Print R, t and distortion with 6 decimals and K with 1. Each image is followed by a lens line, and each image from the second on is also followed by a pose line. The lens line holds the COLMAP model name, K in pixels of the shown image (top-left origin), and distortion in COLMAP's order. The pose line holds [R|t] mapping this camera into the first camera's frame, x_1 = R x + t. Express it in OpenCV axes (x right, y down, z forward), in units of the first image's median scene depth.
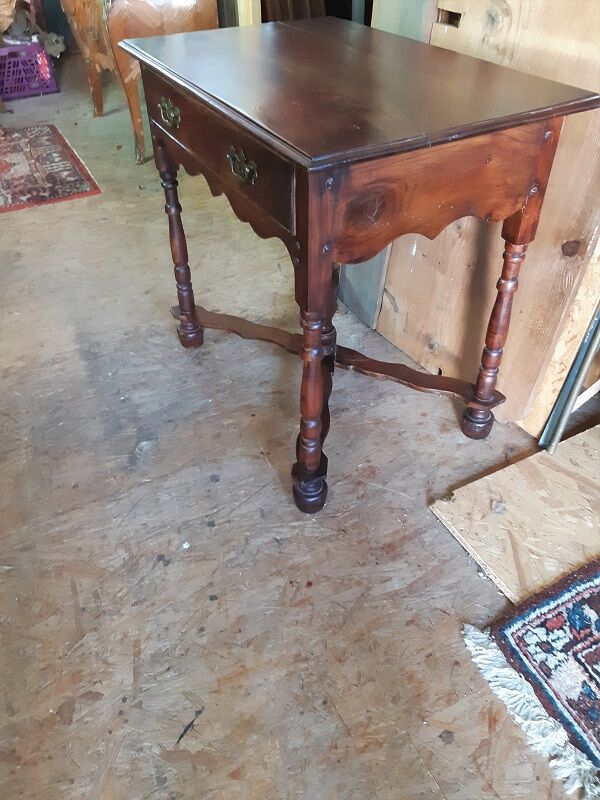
lens RADIAL K [[626.4, 0, 291.5], [0, 626.4, 402.5], [0, 0, 1]] dist [0.037941, -0.104919]
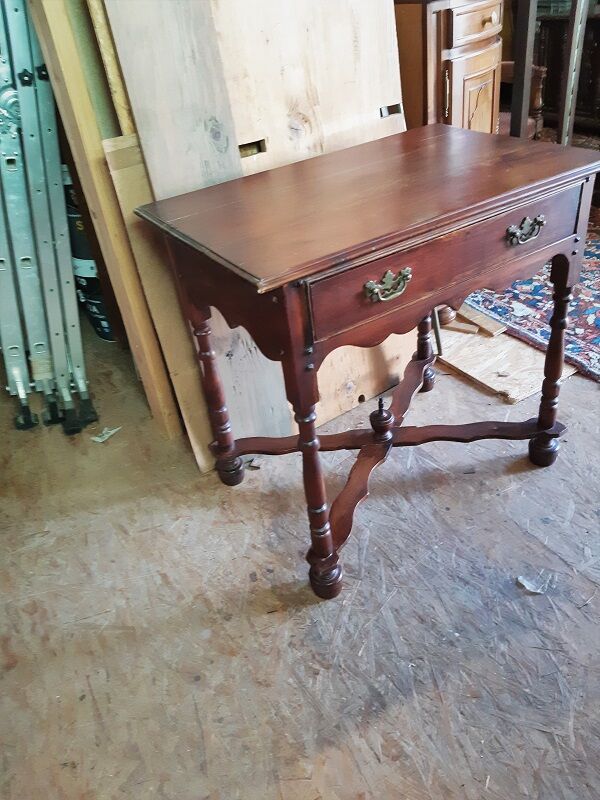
lens RADIAL K [[626.4, 0, 291.5], [0, 626.4, 402.5], [0, 0, 1]] dist [0.037941, -0.104919]
pose [[-0.059199, -0.540409, 0.839318, -0.829657], [0.735797, 0.544581, 0.402535, -0.685357], [-0.674610, 0.641397, 0.365392, 0.744485]]
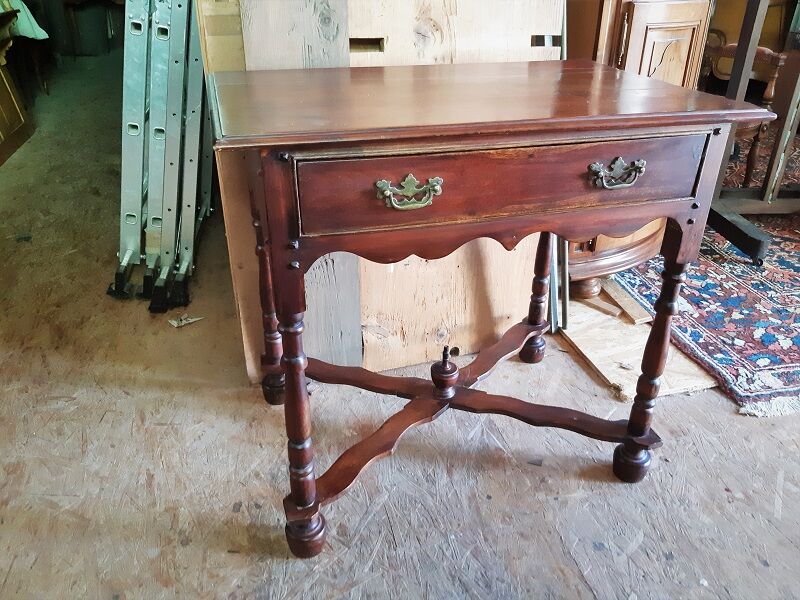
lens RADIAL K [[626.4, 0, 400.0], [0, 626.4, 300.0], [0, 0, 1]] dist [0.037941, -0.104919]
pose [[0.208024, -0.440704, 0.873216, -0.723198], [0.626964, 0.745307, 0.226790, -0.451283], [-0.750761, 0.500297, 0.431347, 0.648783]]
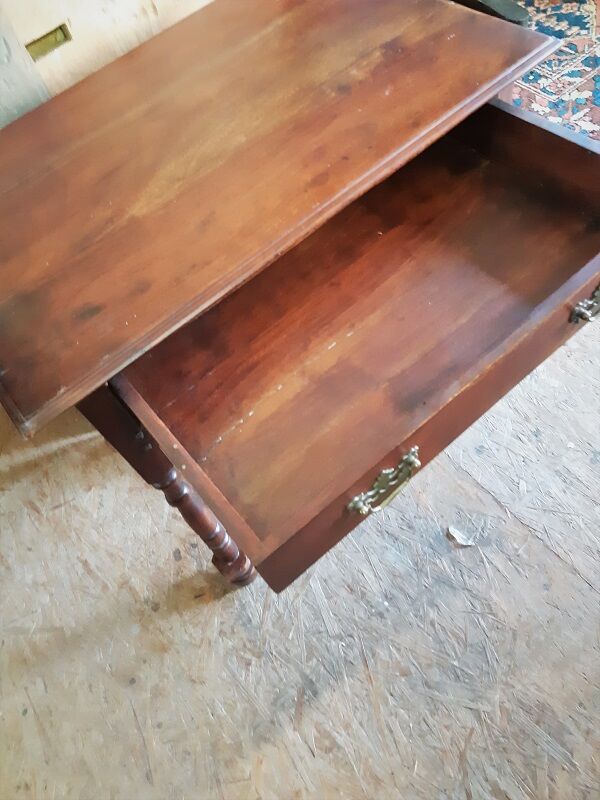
lens RADIAL K [[629.5, 0, 296.2], [0, 629.5, 402.4], [0, 0, 1]] dist [0.013357, -0.041991]
pose [[-0.187776, -0.798529, 0.571920, -0.540202], [0.772080, 0.239933, 0.588493, -0.653831], [-0.607151, 0.552073, 0.571475, 0.554511]]
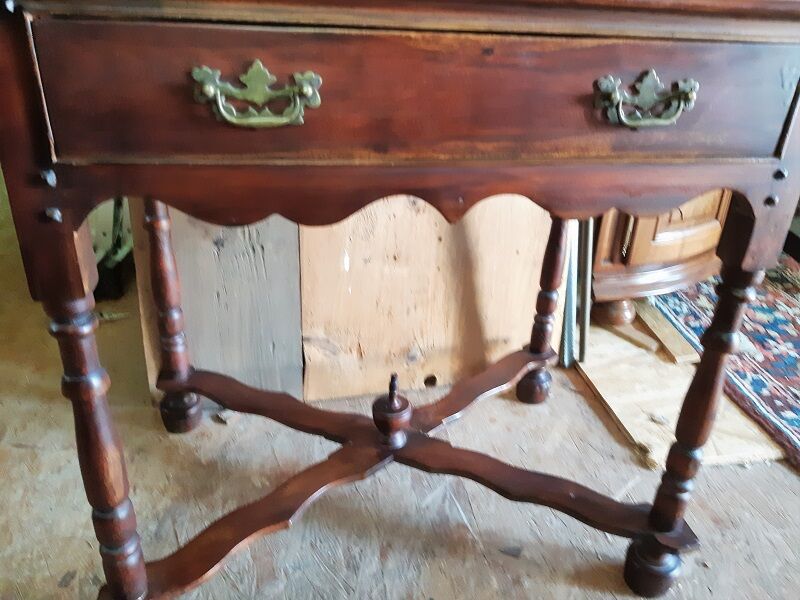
lens RADIAL K [[629.5, 0, 400.0], [0, 629.5, 300.0], [0, 0, 1]] dist [0.013357, -0.041991]
pose [[0.301060, -0.397815, 0.866664, -0.468741], [0.584144, 0.795291, 0.162135, -0.312981], [-0.753750, 0.457444, 0.471811, 0.682570]]
